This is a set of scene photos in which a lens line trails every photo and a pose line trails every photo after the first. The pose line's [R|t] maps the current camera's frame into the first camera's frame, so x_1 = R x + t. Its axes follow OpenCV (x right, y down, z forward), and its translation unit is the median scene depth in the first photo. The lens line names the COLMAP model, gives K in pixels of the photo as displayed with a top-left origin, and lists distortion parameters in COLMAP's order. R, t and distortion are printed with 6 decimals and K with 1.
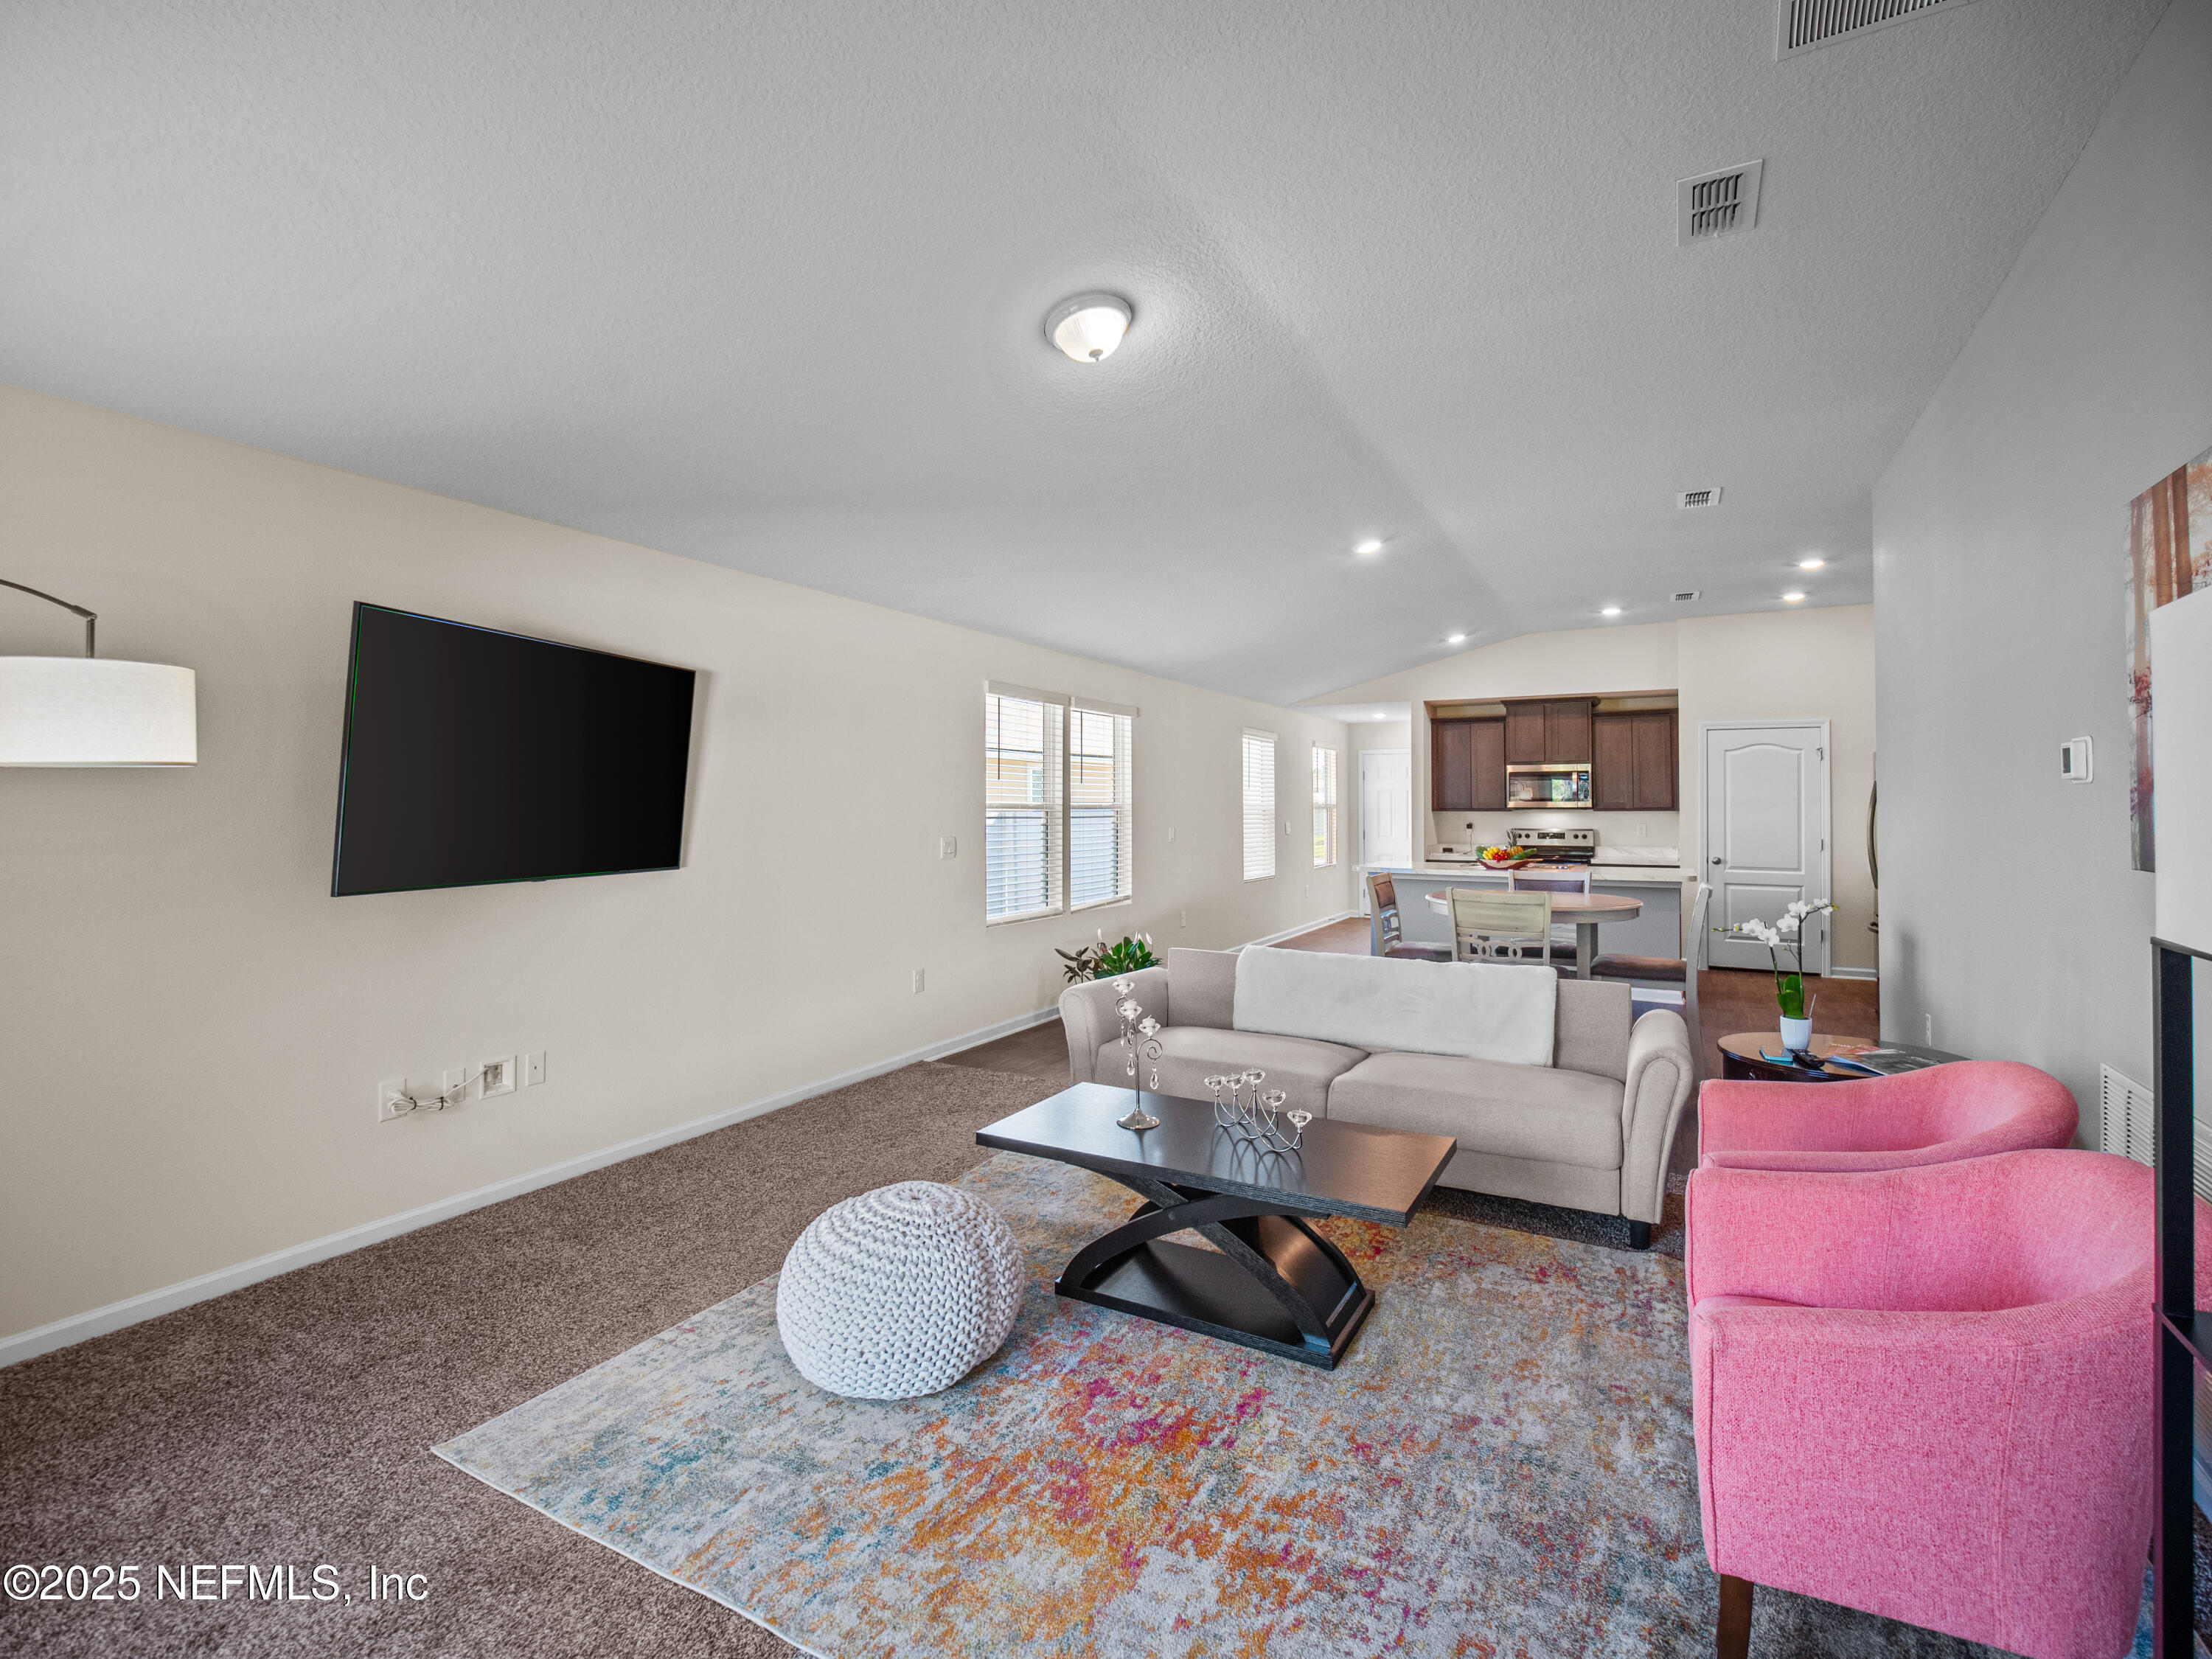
lens RADIAL K [[1016.2, 0, 1116.2], [0, 1016.2, 812.5], [0, 0, 1]] dist [-0.029560, -0.001265]
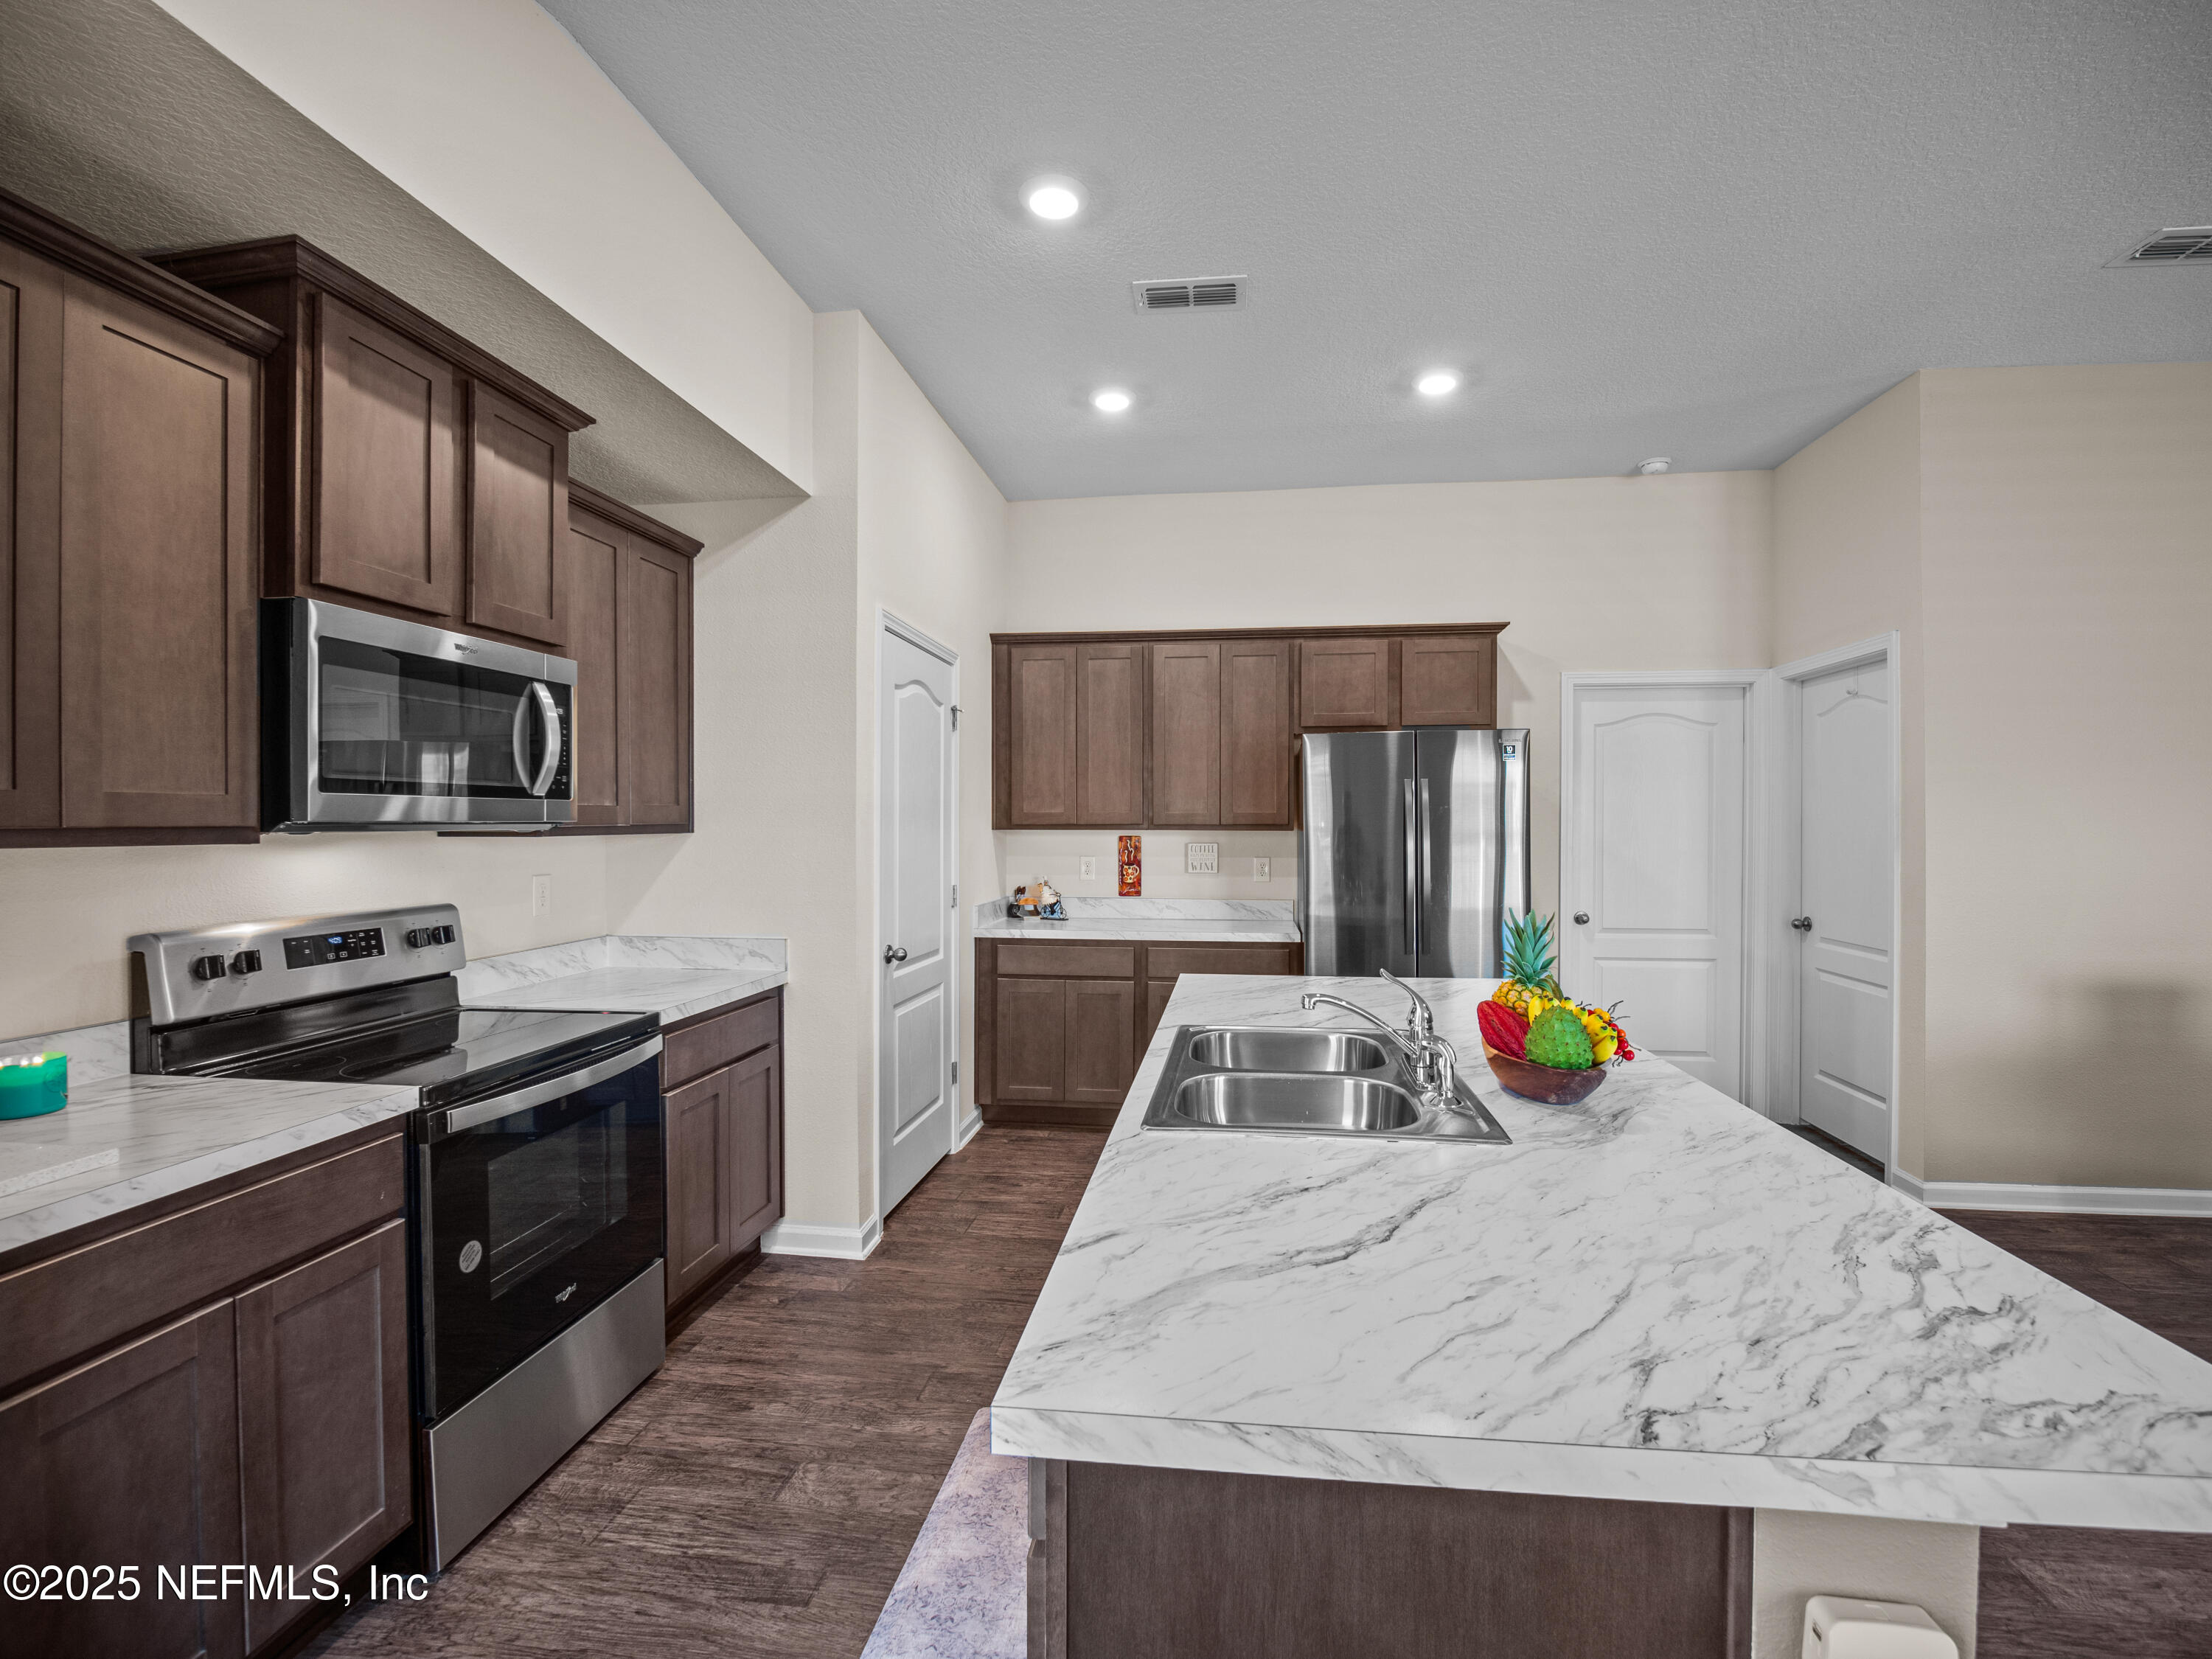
lens RADIAL K [[1016.2, 0, 1109.0], [0, 1016.2, 834.5], [0, 0, 1]] dist [-0.029560, -0.001265]
pose [[-0.341447, -0.009250, 0.939855, 0.163893], [0.010468, 0.999852, 0.013644, -0.003870], [-0.939843, 0.014497, -0.341300, 0.923470]]
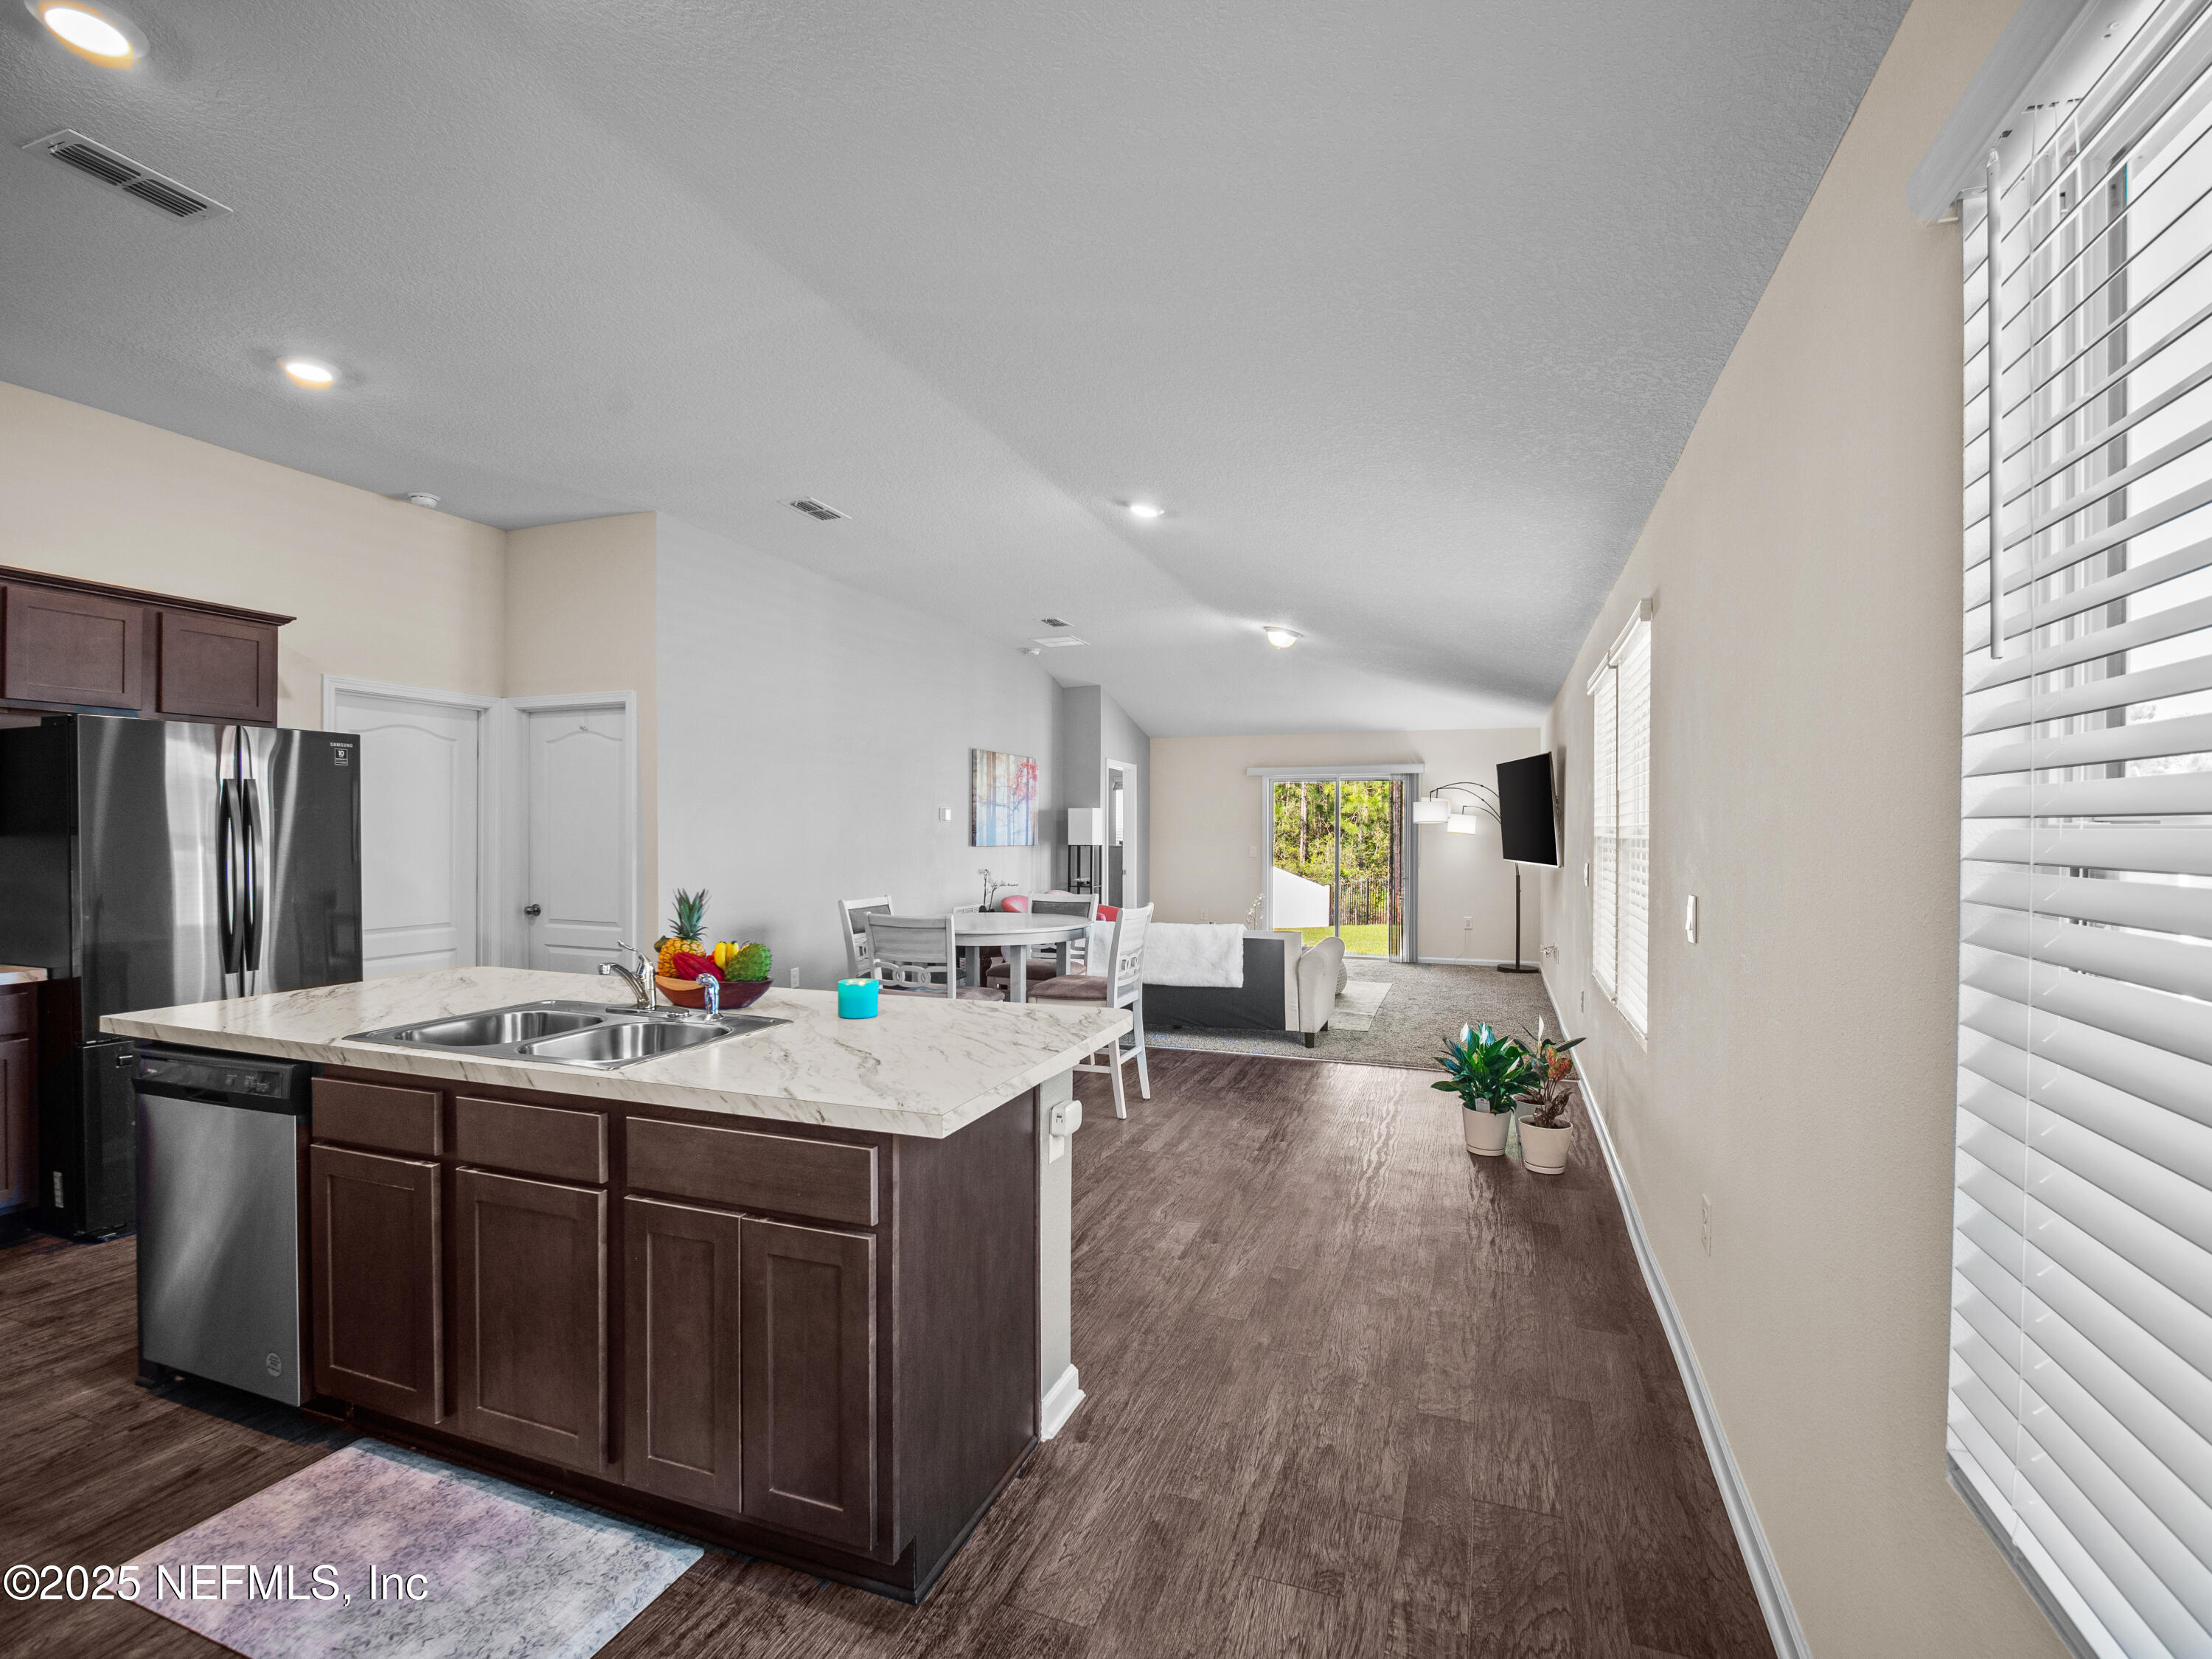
lens RADIAL K [[1016.2, 0, 1115.4], [0, 1016.2, 831.8], [0, 0, 1]] dist [-0.029560, -0.001265]
pose [[-0.990969, -0.003802, -0.134035, 0.236914], [-0.005330, 0.999925, 0.011040, -0.005409], [0.133983, 0.011654, -0.990915, 1.072130]]
